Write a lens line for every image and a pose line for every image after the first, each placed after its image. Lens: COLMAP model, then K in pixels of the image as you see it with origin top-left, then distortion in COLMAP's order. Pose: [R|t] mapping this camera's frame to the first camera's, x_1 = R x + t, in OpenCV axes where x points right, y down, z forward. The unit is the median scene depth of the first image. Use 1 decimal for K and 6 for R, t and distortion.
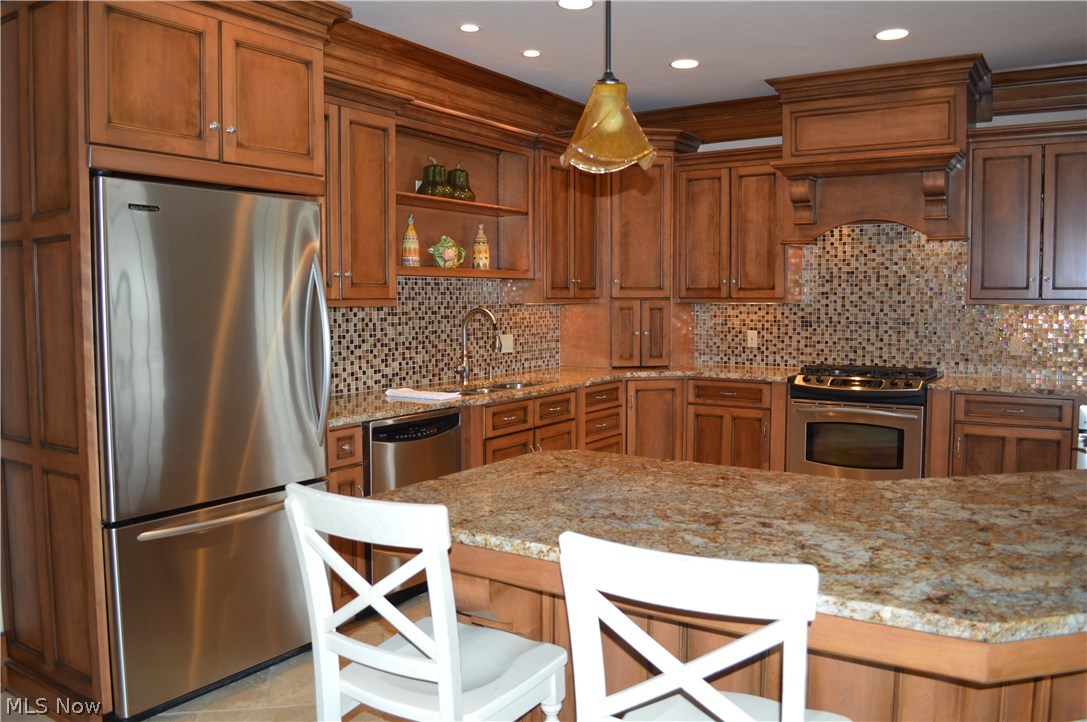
lens RADIAL K [[865.3, 0, 538.6], [0, 865.3, 356.8], [0, 0, 1]] dist [-0.077775, 0.003725]
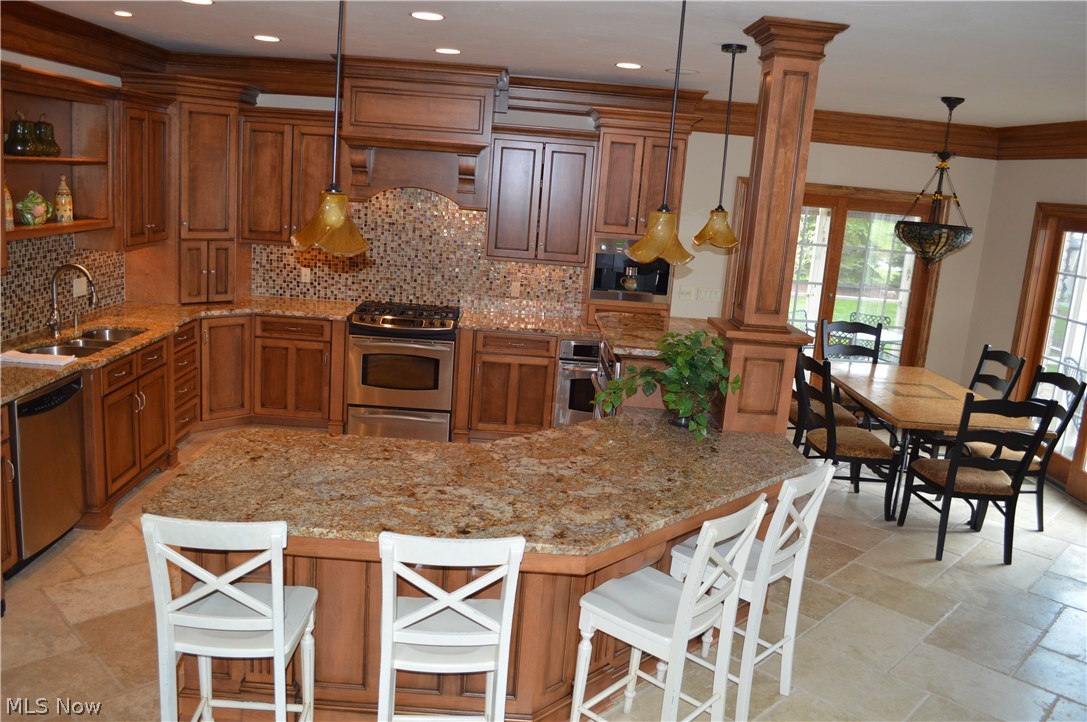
lens RADIAL K [[865.3, 0, 538.6], [0, 865.3, 356.8], [0, 0, 1]] dist [-0.077775, 0.003725]
pose [[0.824791, -0.051237, 0.563112, -0.158762], [-0.035706, 0.989179, 0.142303, -0.095601], [-0.564309, -0.137477, 0.814036, -0.125567]]
